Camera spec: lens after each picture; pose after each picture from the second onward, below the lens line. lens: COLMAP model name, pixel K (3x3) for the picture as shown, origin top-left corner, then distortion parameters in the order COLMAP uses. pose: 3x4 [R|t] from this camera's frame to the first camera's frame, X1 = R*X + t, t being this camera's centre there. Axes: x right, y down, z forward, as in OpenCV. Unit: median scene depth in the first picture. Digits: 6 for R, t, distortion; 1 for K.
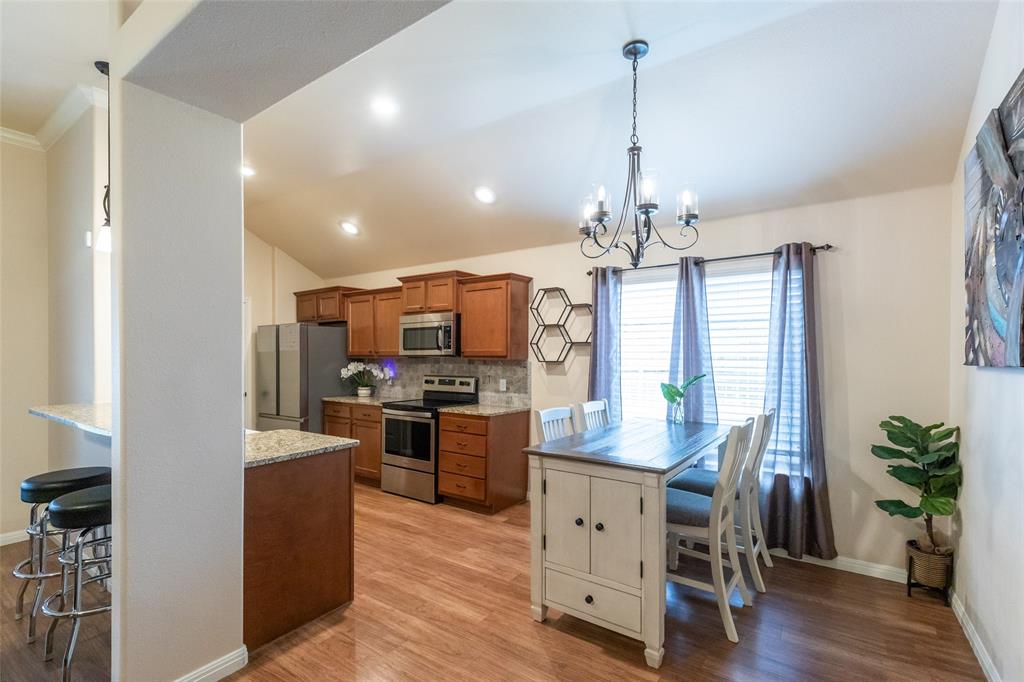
lens RADIAL K [[465.7, 0, 514.5], [0, 465.7, 358.3], [0, 0, 1]] dist [0.014548, -0.000189]
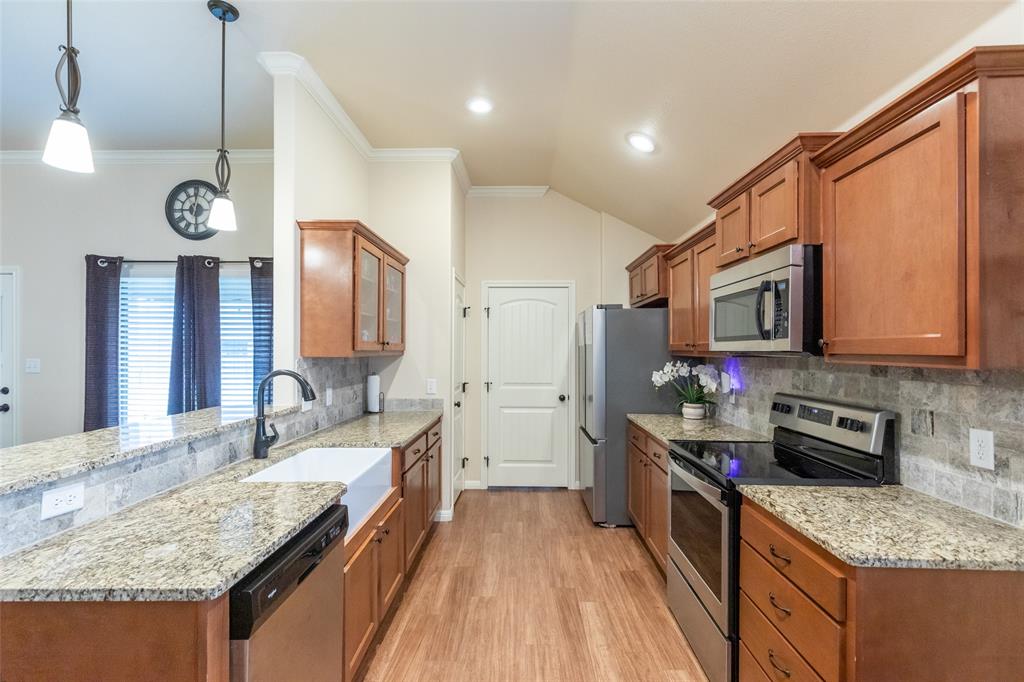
lens RADIAL K [[459.6, 0, 511.5], [0, 459.6, 346.9], [0, 0, 1]] dist [0.008732, 0.000004]
pose [[0.551841, -0.005494, -0.833931, 0.063715], [-0.003449, 0.999955, -0.008870, -0.007310], [0.833942, 0.007771, 0.551797, 0.594455]]
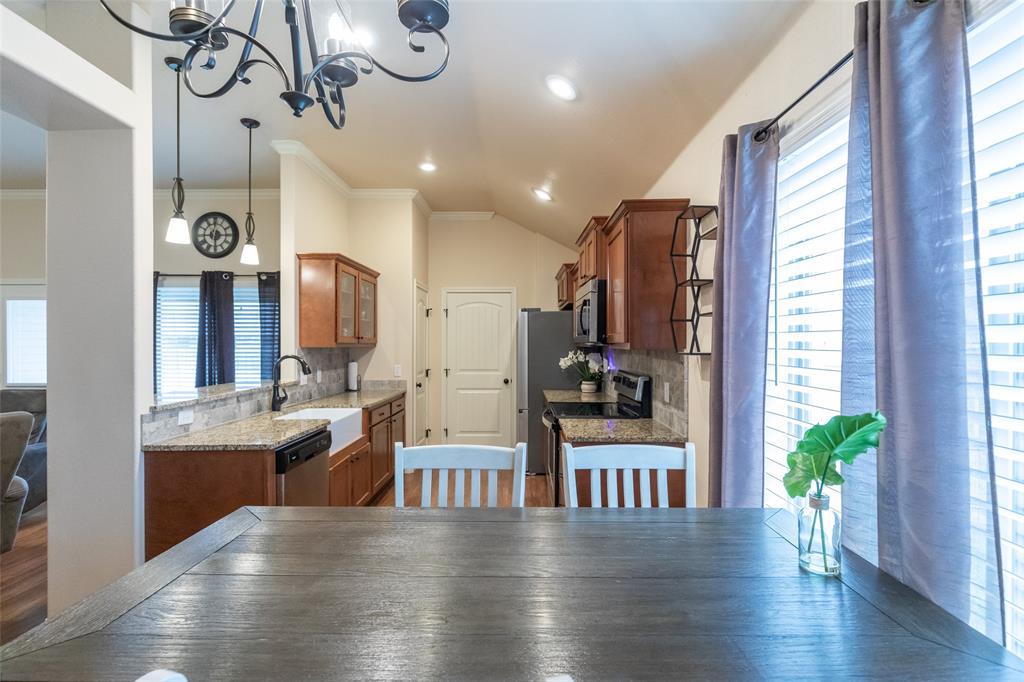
lens RADIAL K [[474.6, 0, 517.7], [0, 474.6, 342.6], [0, 0, 1]] dist [0.001479, 0.000336]
pose [[0.571155, -0.004103, -0.820832, 0.382329], [-0.000893, 0.999984, -0.005619, -0.002693], [0.820841, 0.003943, 0.571143, 0.522989]]
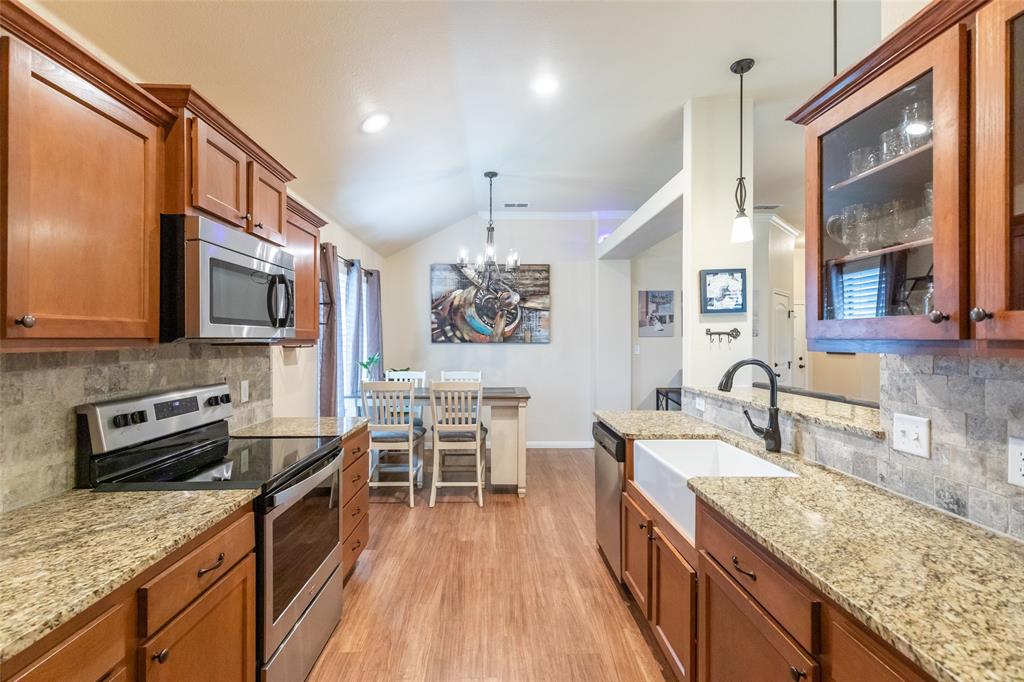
lens RADIAL K [[460.6, 0, 503.4], [0, 460.6, 335.2], [0, 0, 1]] dist [0.004348, -0.000014]
pose [[-0.588384, 0.003081, 0.808576, -0.693687], [0.000236, 0.999993, -0.003638, -0.008674], [-0.808582, -0.001949, -0.588381, 1.130517]]
